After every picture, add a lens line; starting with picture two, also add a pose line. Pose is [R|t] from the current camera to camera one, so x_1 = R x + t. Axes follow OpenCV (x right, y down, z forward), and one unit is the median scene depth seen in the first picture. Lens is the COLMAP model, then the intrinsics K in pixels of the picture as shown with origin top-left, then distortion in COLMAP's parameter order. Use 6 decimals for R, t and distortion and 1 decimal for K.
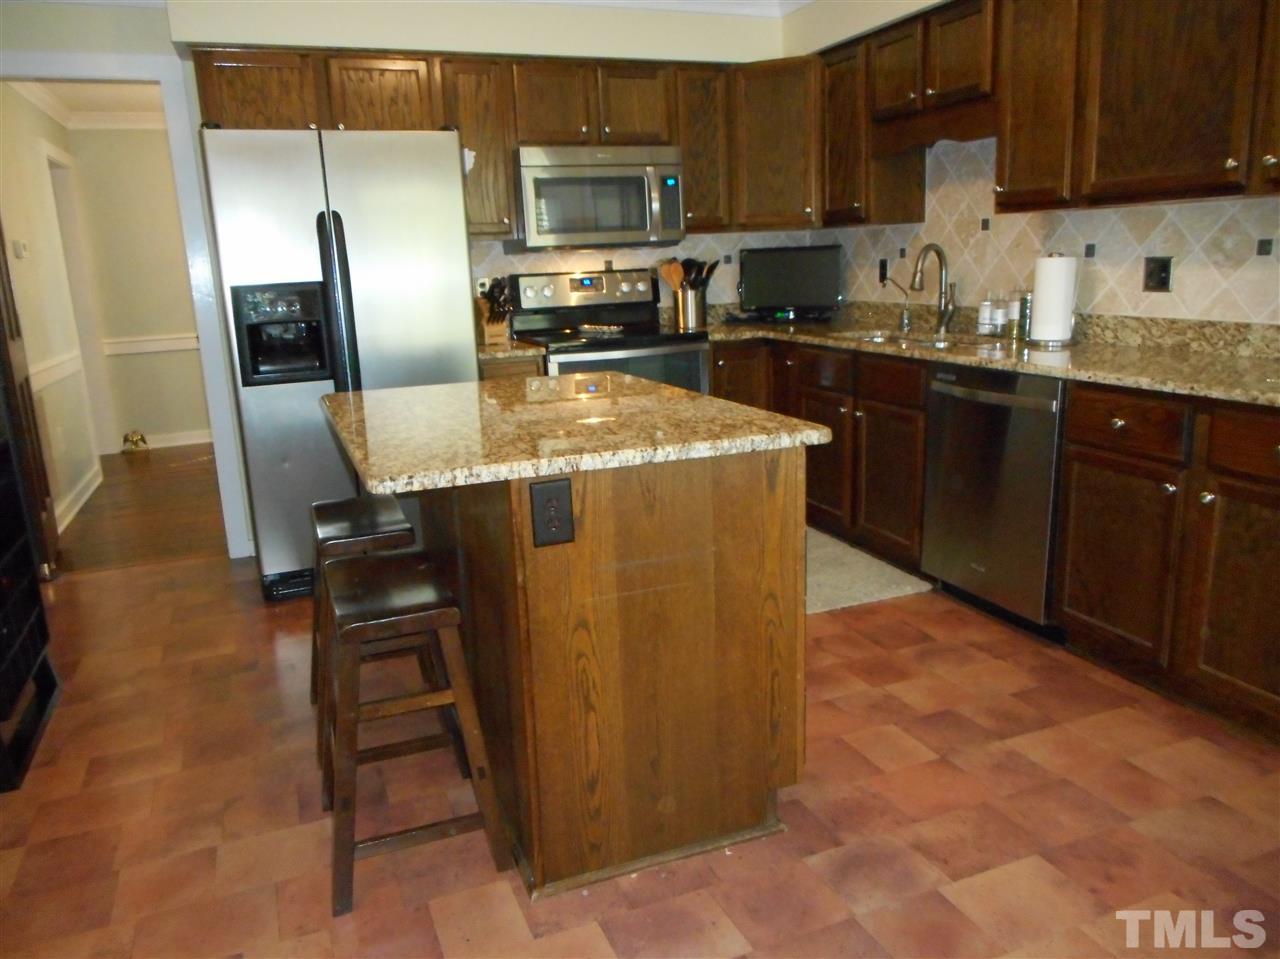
lens RADIAL K [[965.8, 0, 639.6], [0, 965.8, 483.2], [0, 0, 1]] dist [0.002498, 0.002429]
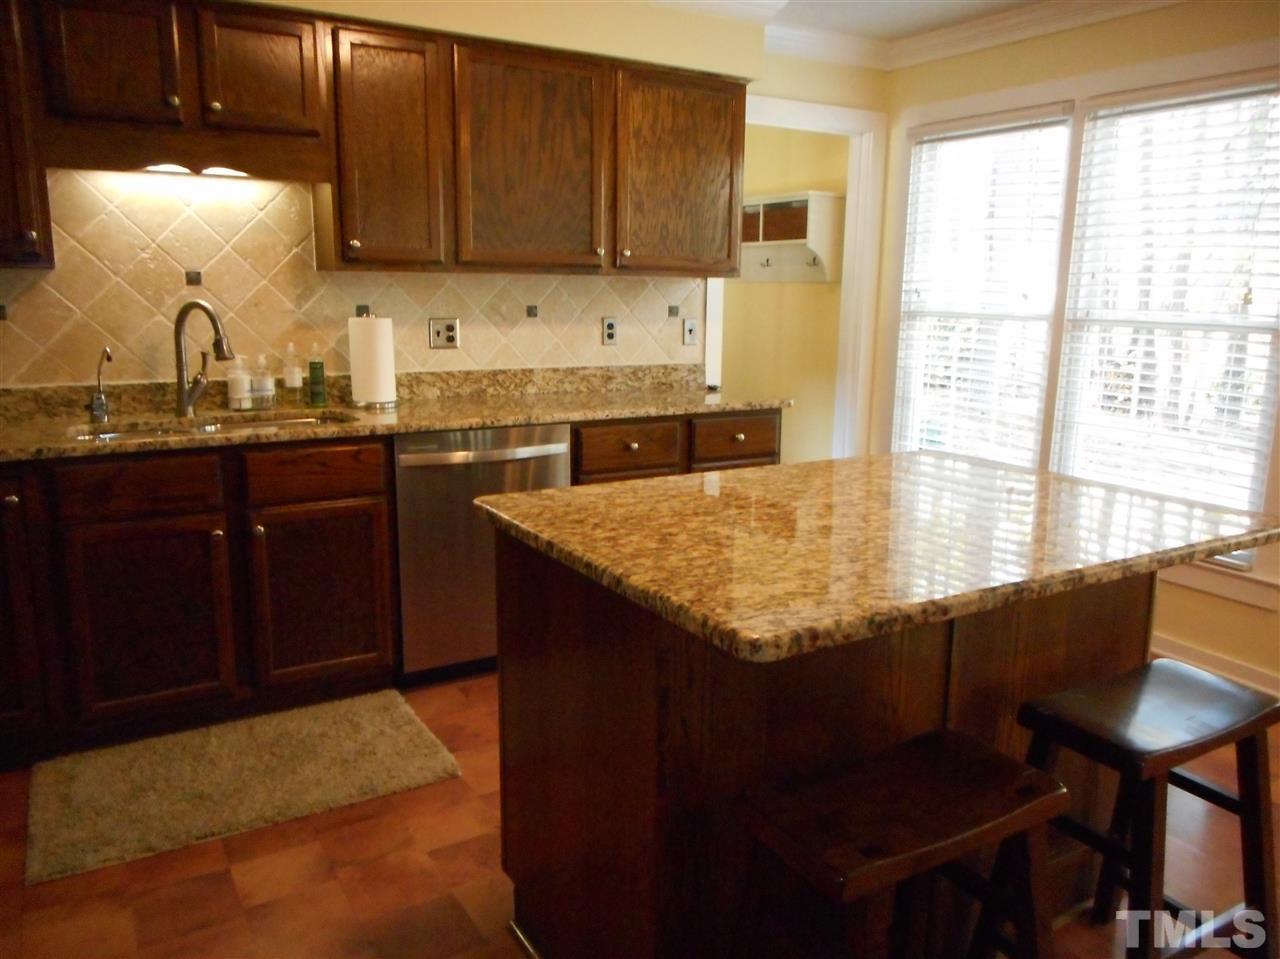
lens RADIAL K [[965.8, 0, 637.1], [0, 965.8, 472.6], [0, 0, 1]] dist [0.002498, 0.002429]
pose [[-0.174649, -0.151779, 0.972862, -0.654605], [0.223014, 0.956273, 0.189226, -0.233602], [-0.959042, 0.250010, -0.133163, 1.017247]]
